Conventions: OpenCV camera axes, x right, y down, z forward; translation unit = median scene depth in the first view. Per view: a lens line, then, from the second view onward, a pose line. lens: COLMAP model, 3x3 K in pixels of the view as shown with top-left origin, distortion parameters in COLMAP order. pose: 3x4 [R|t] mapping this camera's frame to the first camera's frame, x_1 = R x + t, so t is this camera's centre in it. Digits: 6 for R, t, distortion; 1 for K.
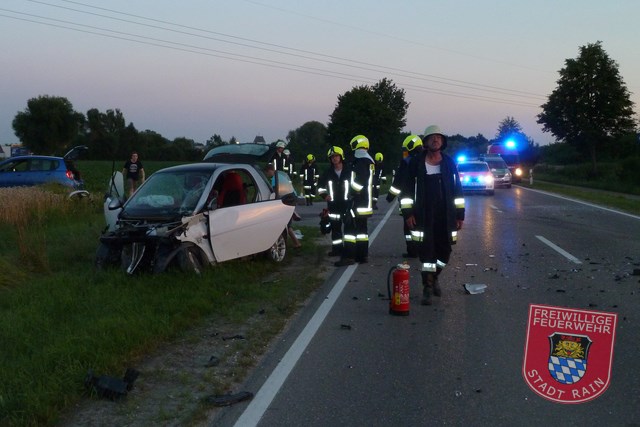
lens RADIAL K [[880.9, 0, 320.0], [0, 880.9, 213.5], [0, 0, 1]] dist [-0.007025, 0.027089]
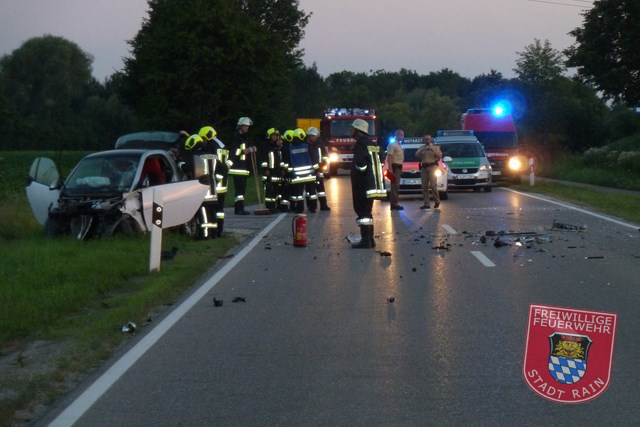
lens RADIAL K [[2669.1, 0, 320.0], [0, 2669.1, 213.5], [0, 0, 1]] dist [0.051069, -1.274070]
pose [[0.994654, -0.010592, 0.102716, -0.057502], [0.014025, 0.999365, -0.032760, 0.034308], [-0.102303, 0.034025, 0.994171, -0.592307]]
